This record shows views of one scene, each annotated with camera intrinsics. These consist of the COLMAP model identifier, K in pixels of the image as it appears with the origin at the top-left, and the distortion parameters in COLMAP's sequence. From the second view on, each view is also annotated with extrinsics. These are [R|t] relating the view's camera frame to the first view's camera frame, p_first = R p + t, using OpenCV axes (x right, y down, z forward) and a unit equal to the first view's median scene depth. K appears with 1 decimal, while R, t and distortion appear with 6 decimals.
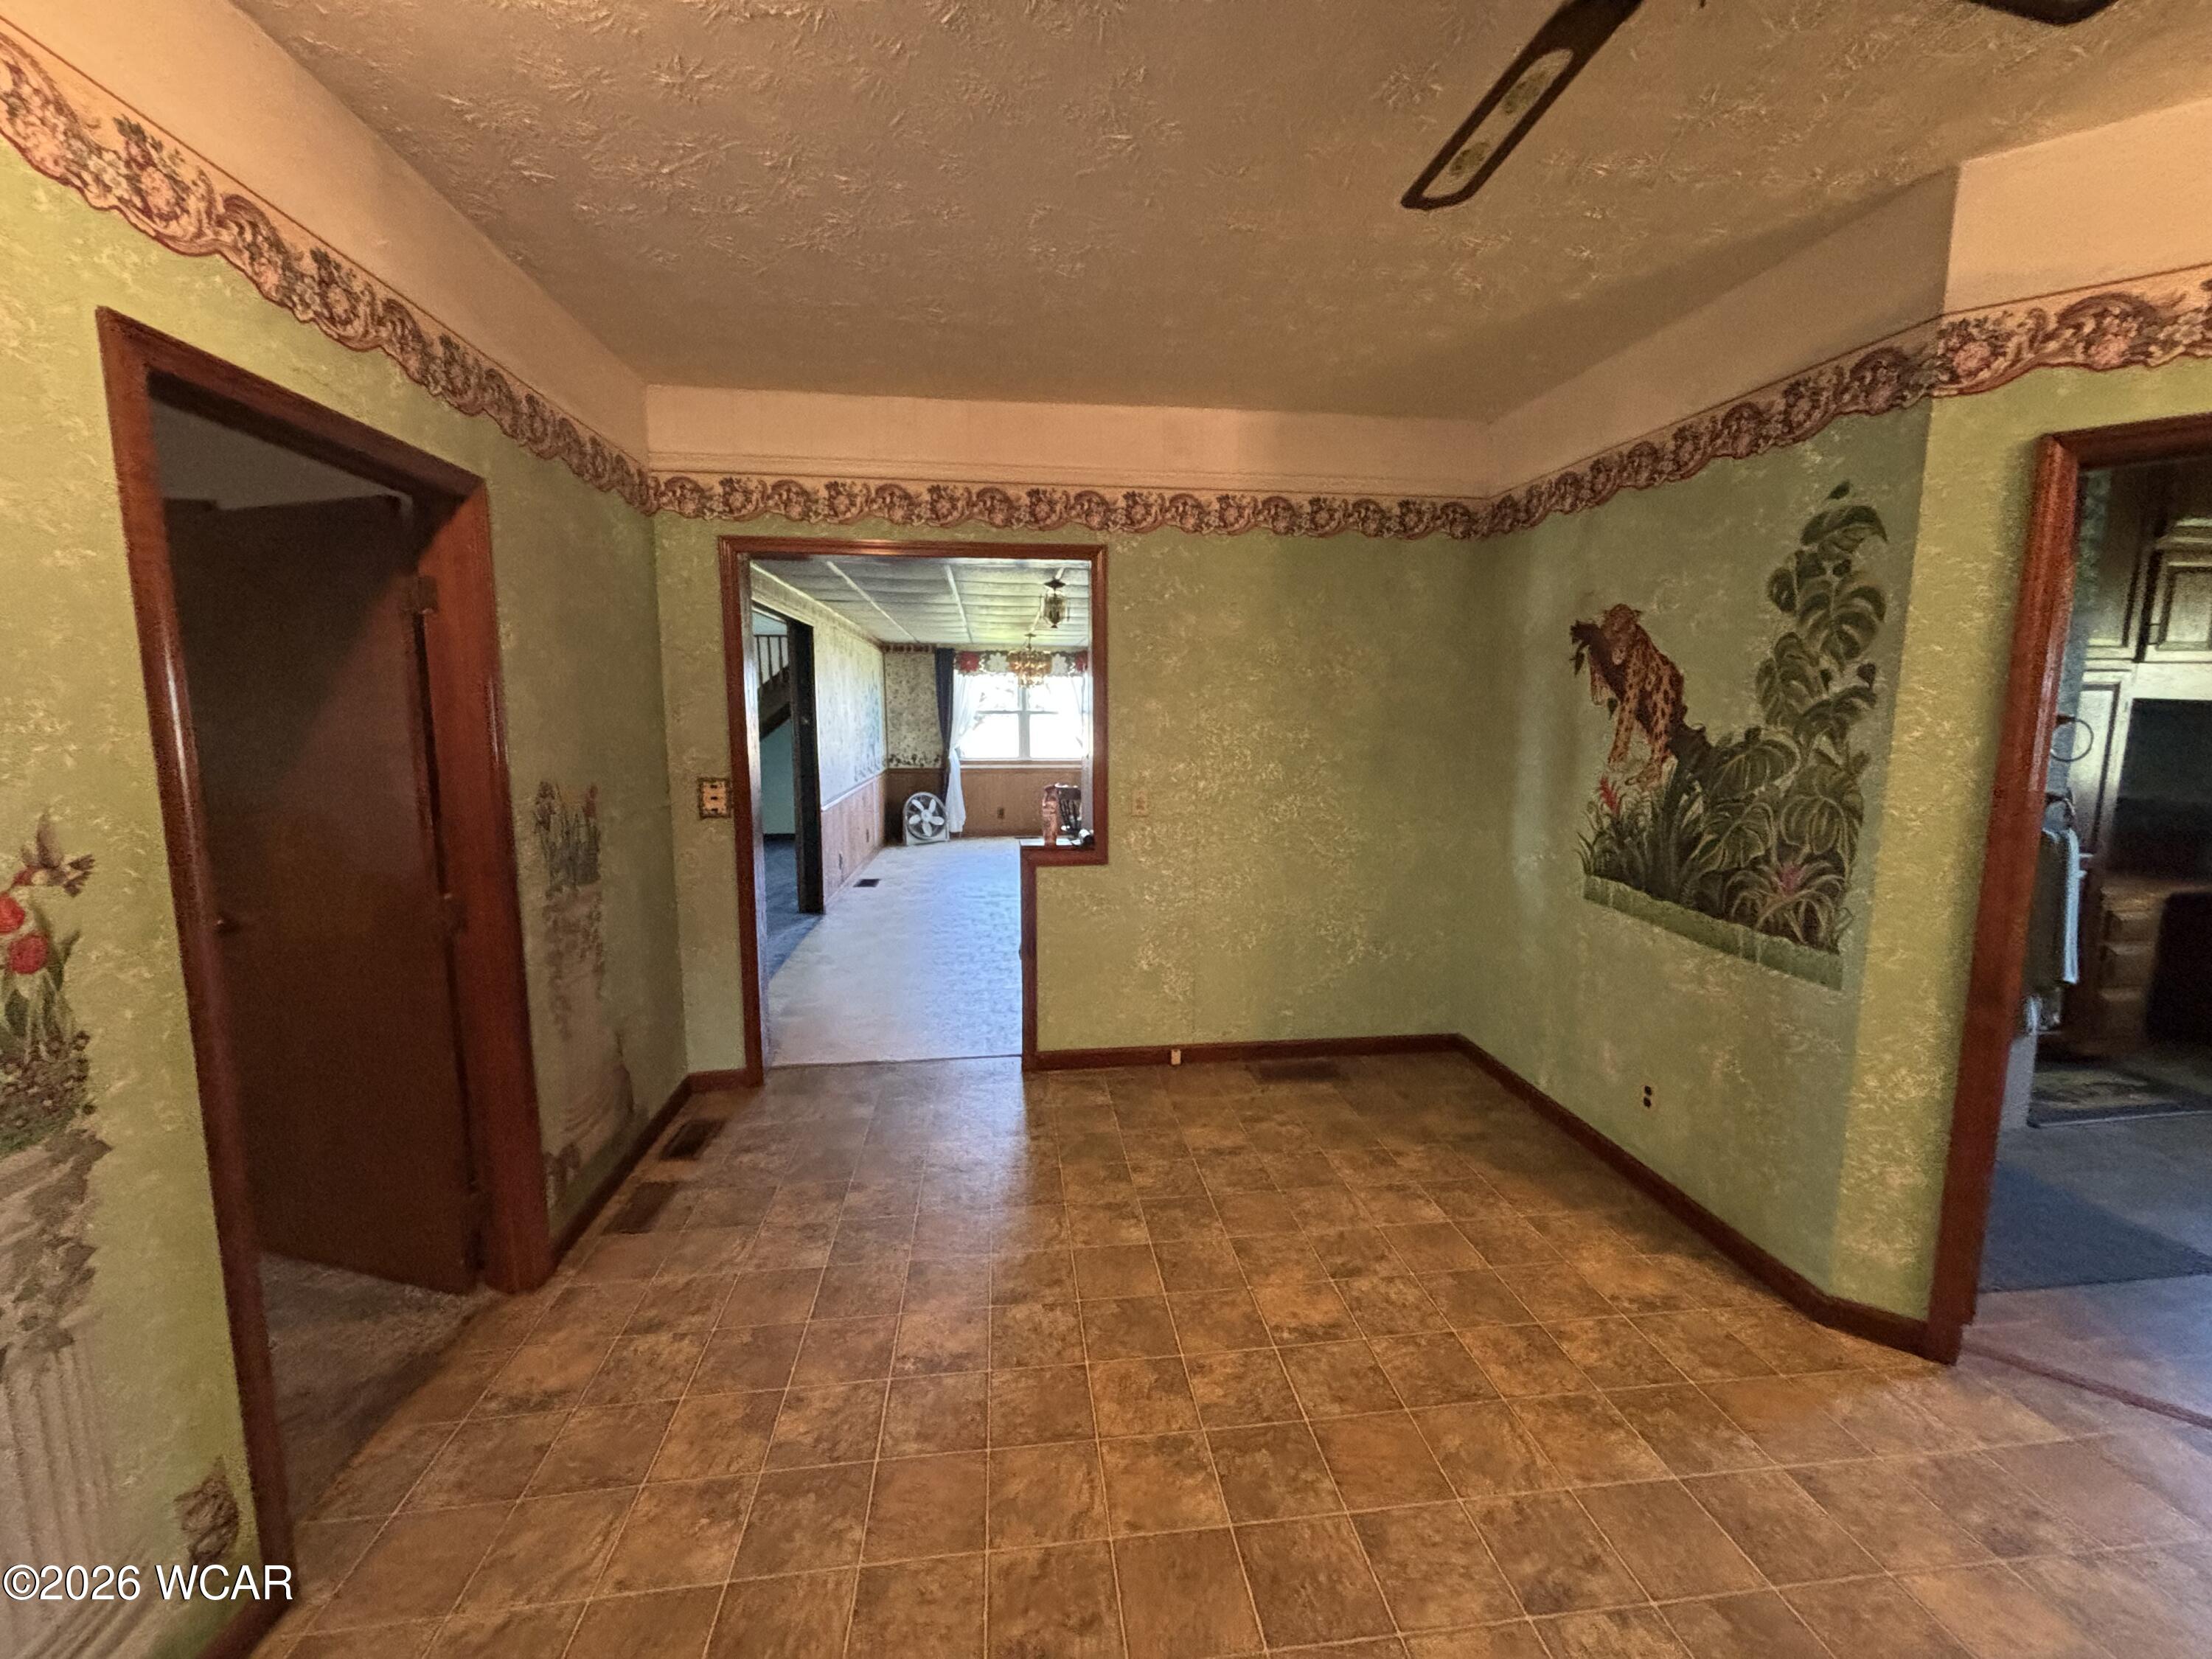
lens RADIAL K [[887.3, 0, 1105.3], [0, 887.3, 827.9], [0, 0, 1]] dist [0.007292, -0.001674]
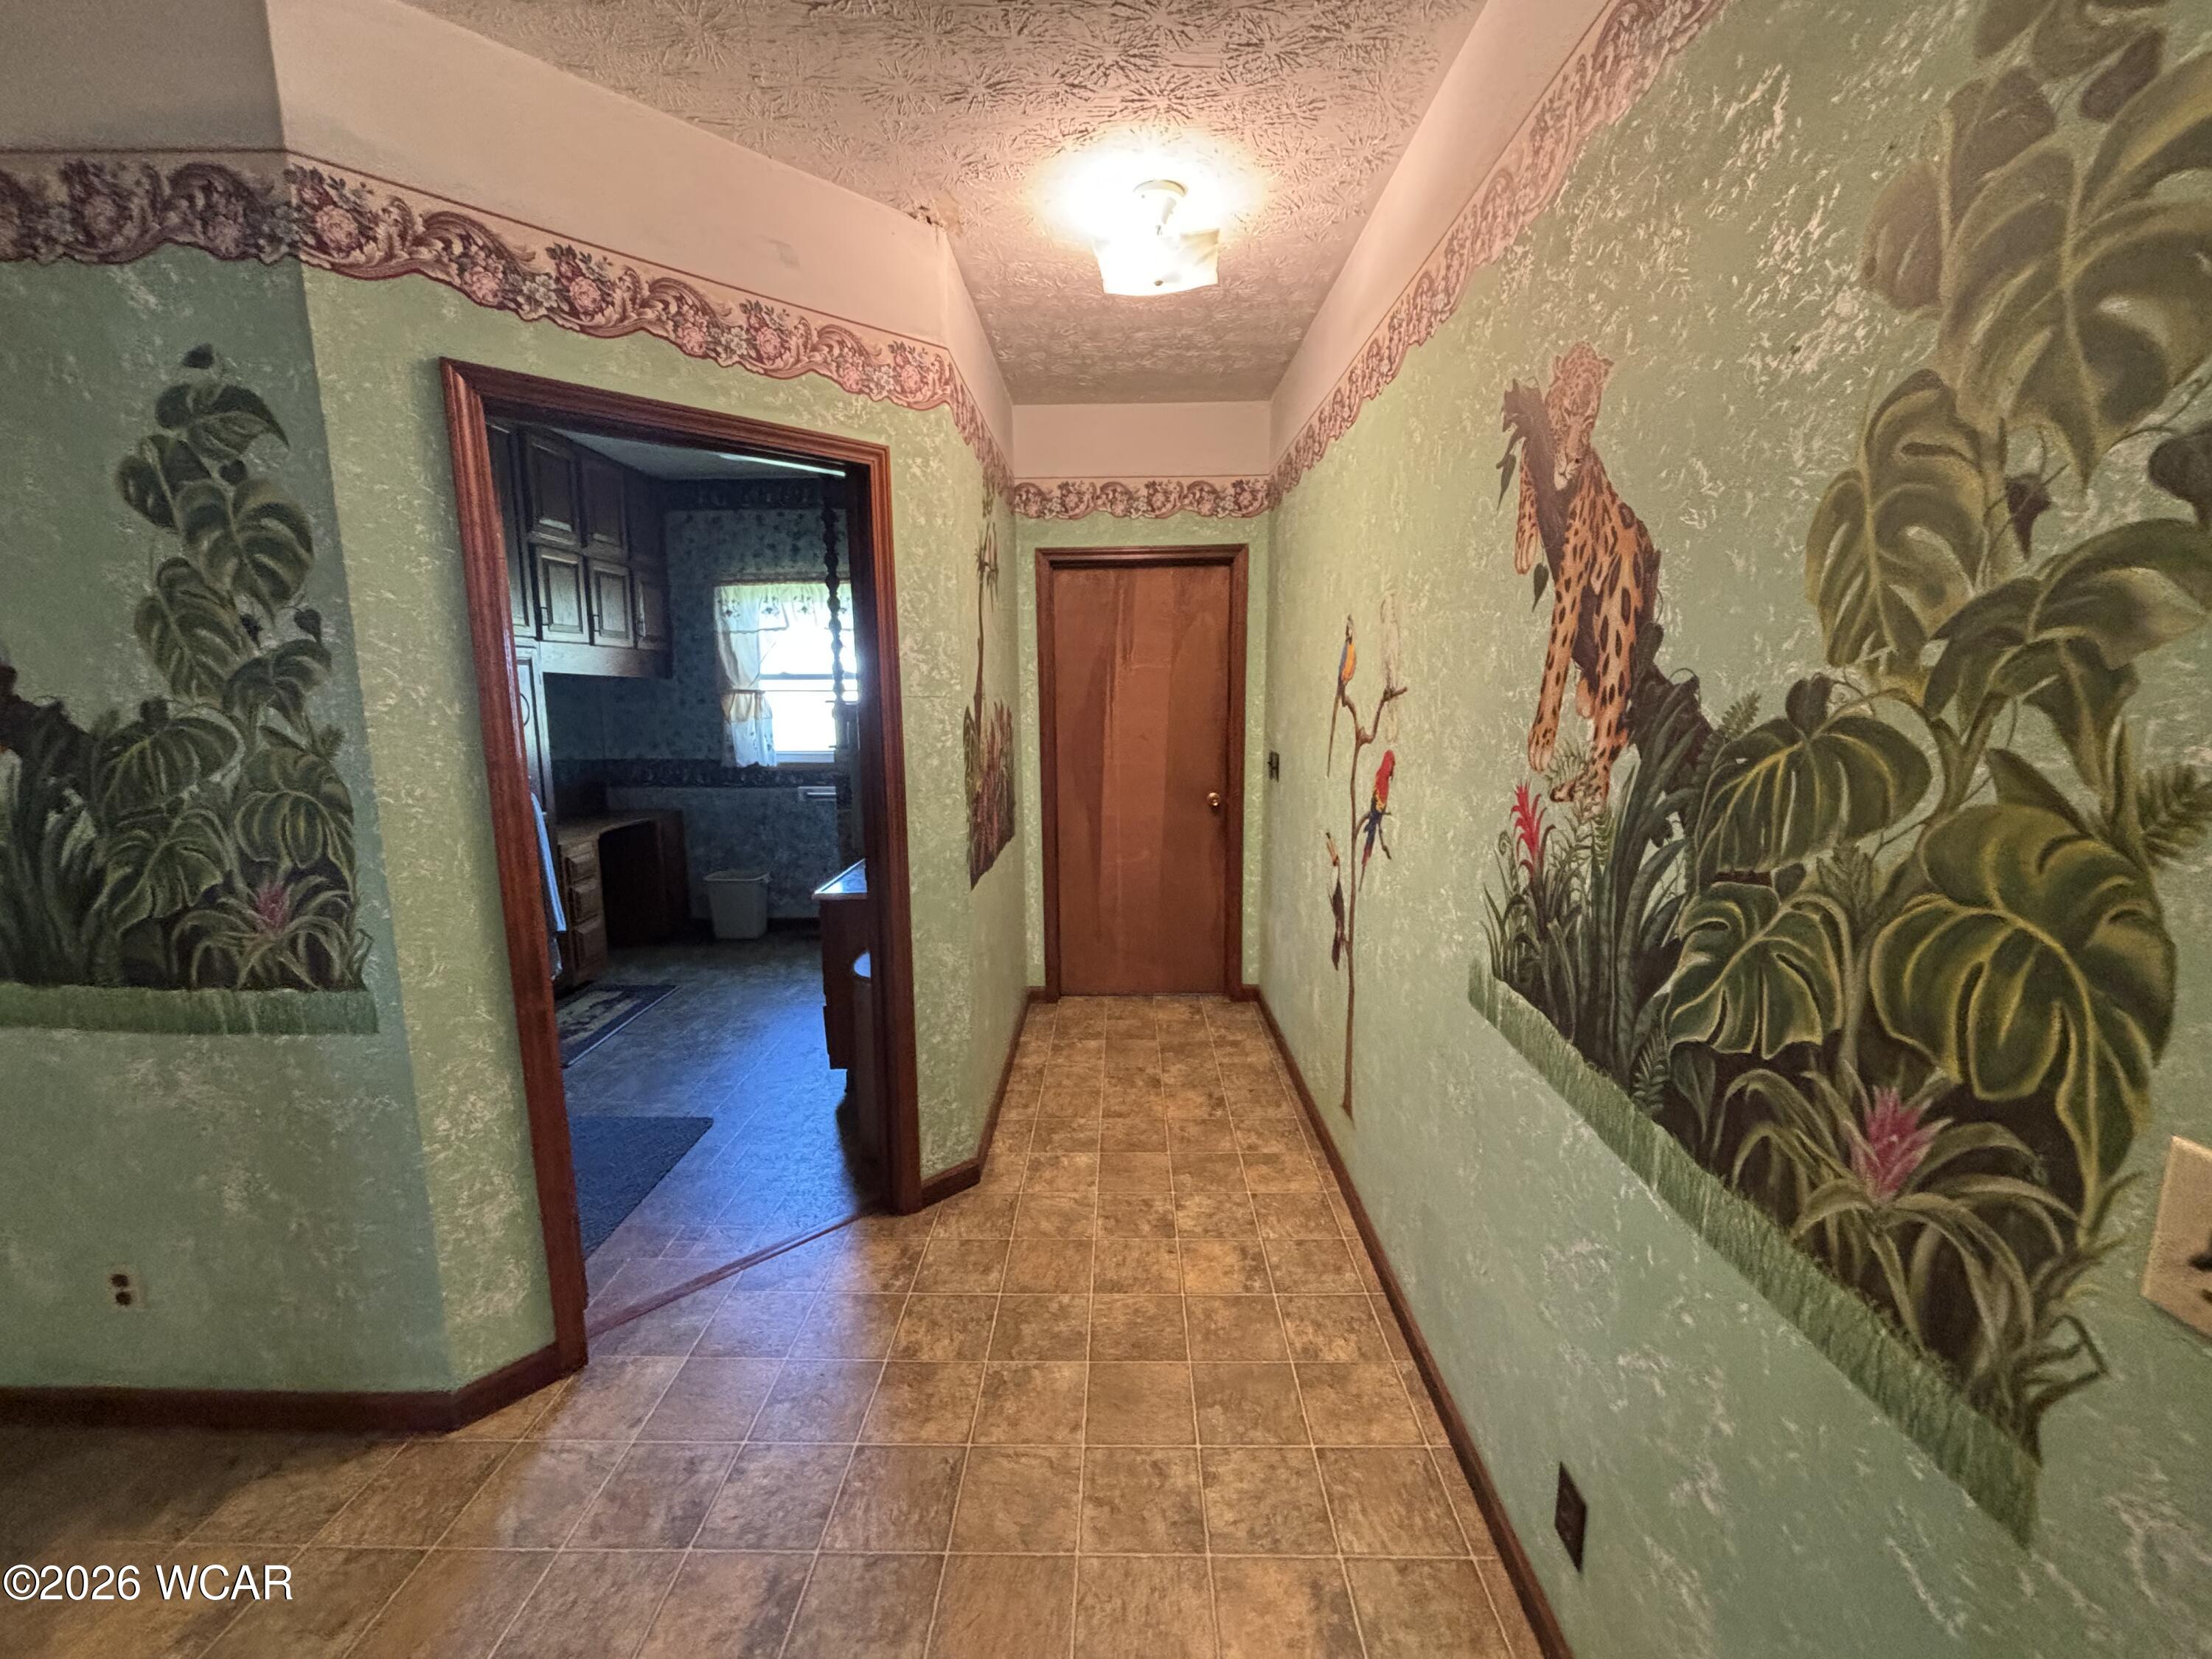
lens RADIAL K [[887.3, 0, 1107.9], [0, 887.3, 822.3], [0, 0, 1]] dist [0.007292, -0.001674]
pose [[0.138695, -0.153984, 0.978291, 0.177067], [0.138821, 0.981108, 0.134746, -0.014873], [-0.980557, 0.117119, 0.157451, 0.228002]]
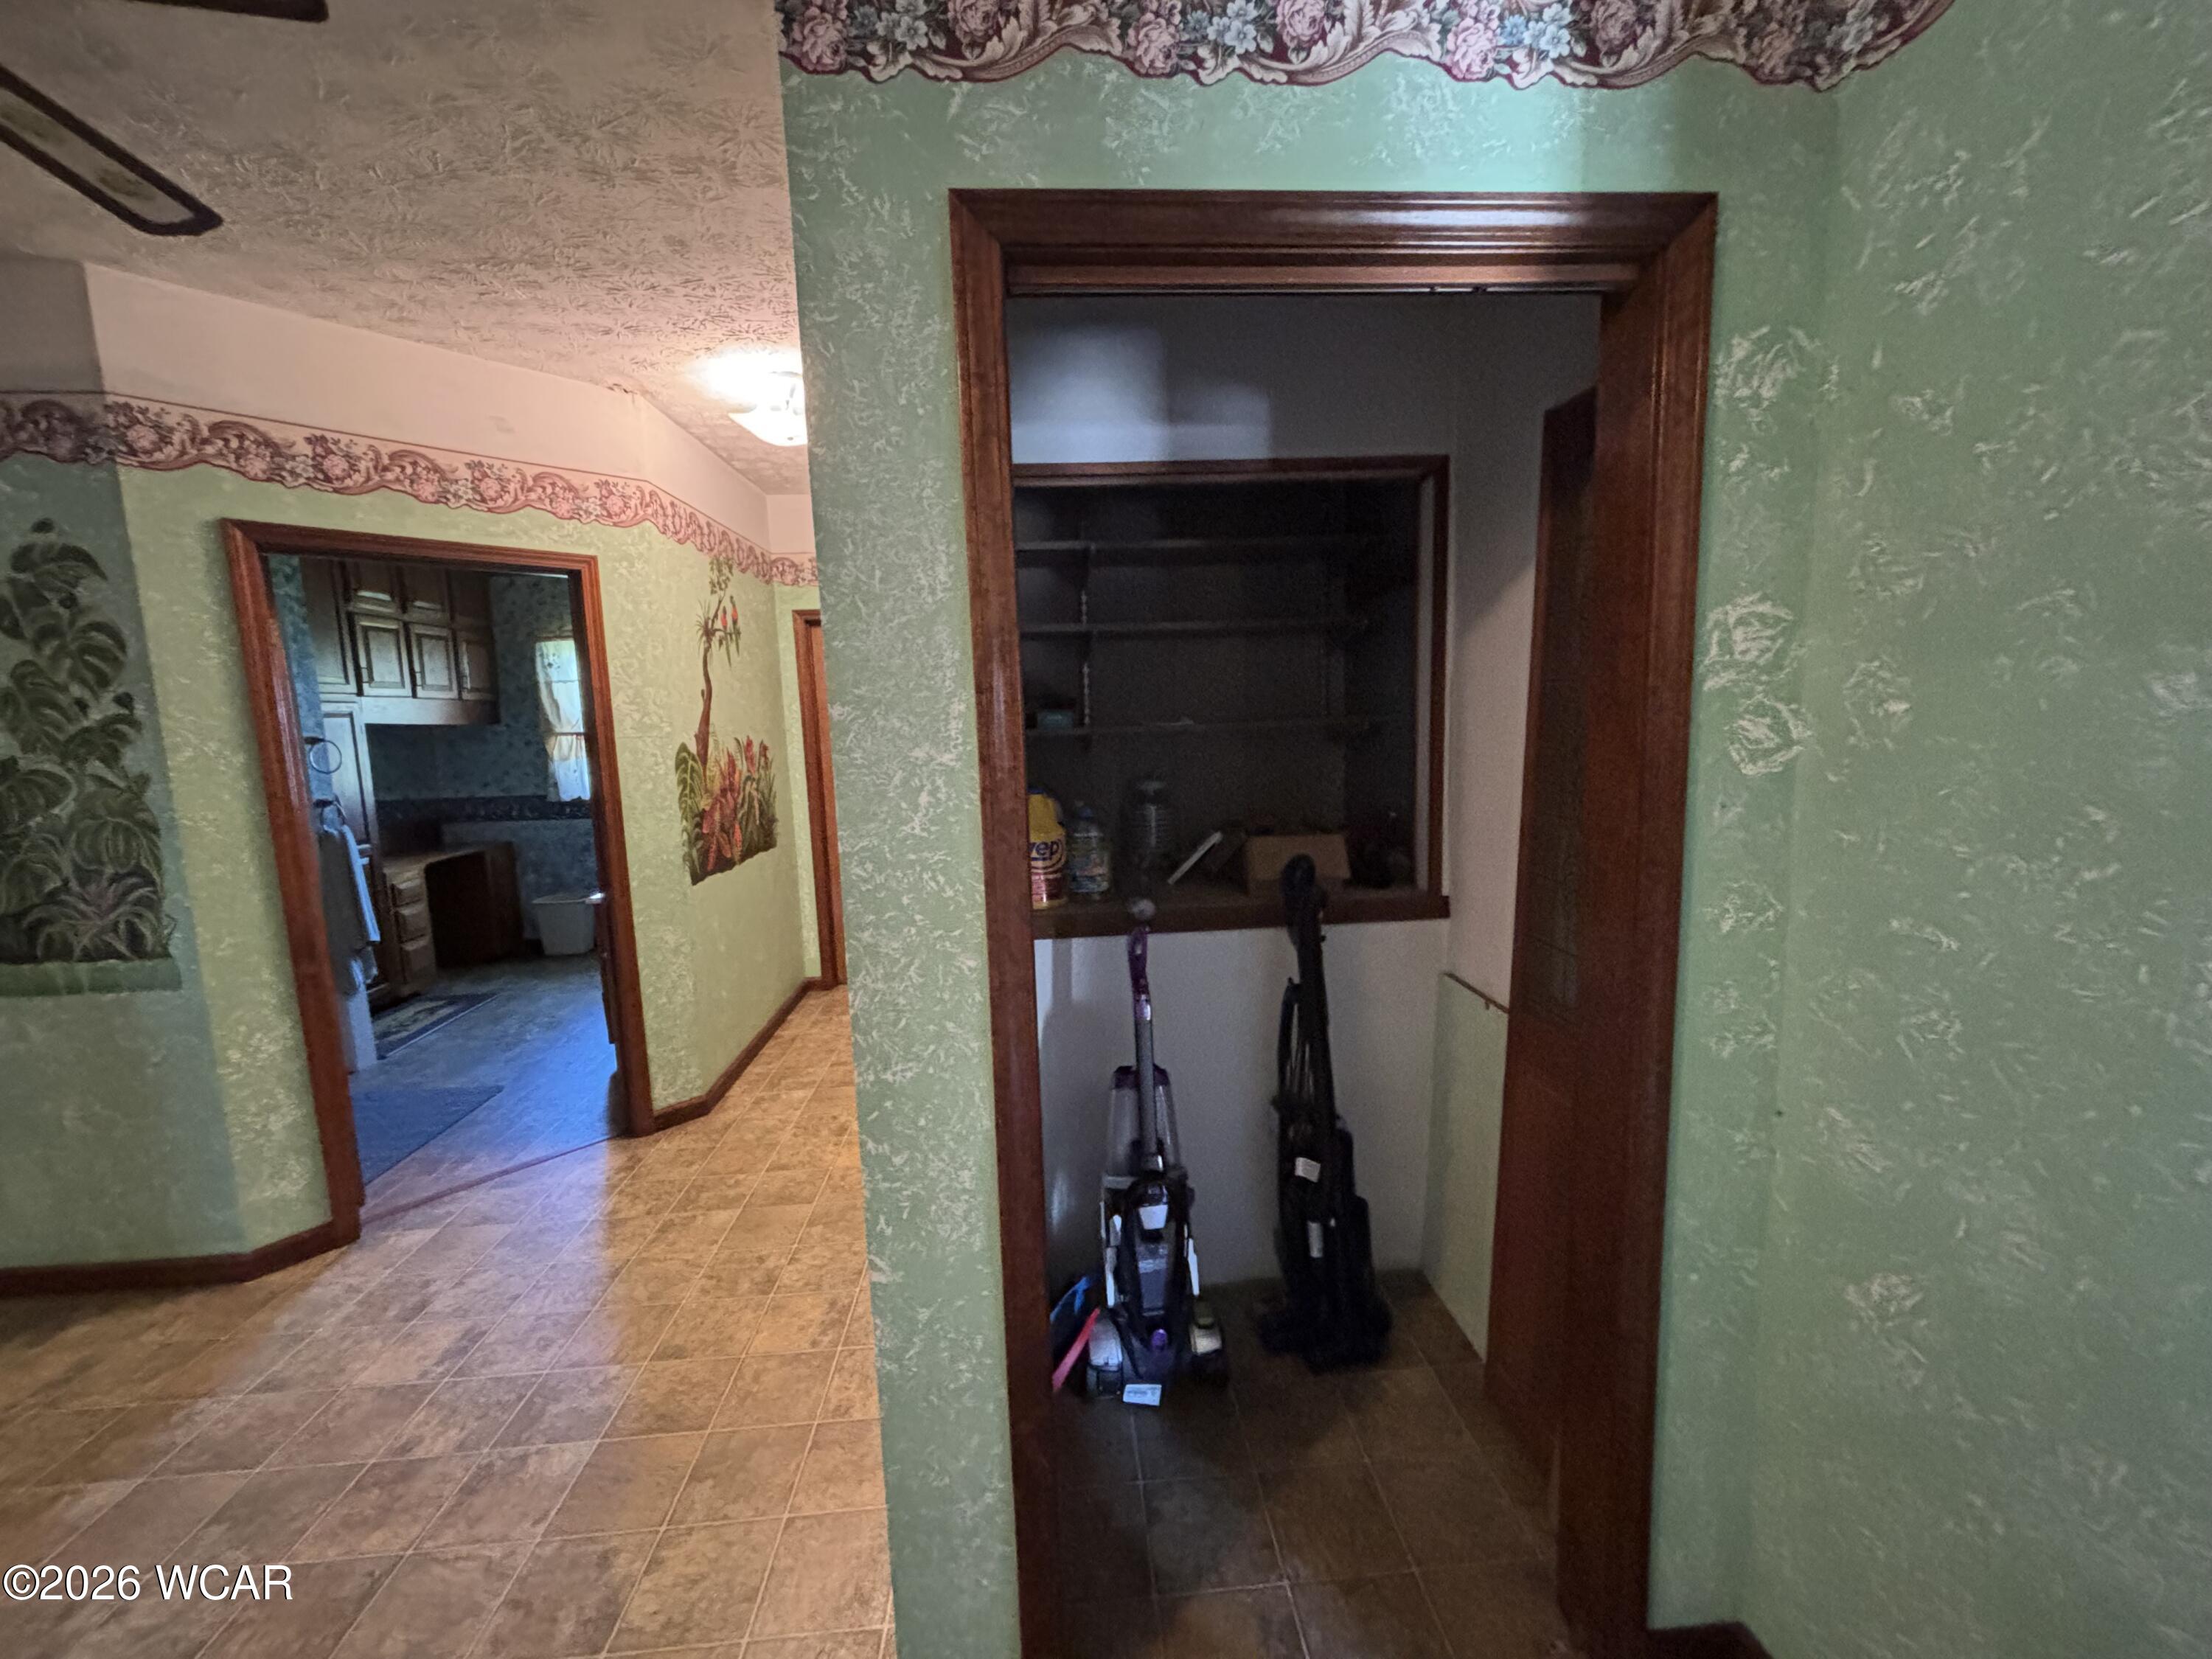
lens RADIAL K [[887.3, 0, 1100.8], [0, 887.3, 822.2], [0, 0, 1]] dist [0.007292, -0.001674]
pose [[0.049684, -0.126644, 0.990703, -0.182937], [0.166423, 0.979111, 0.116816, 0.041233], [-0.984802, 0.159072, 0.069723, -0.223603]]
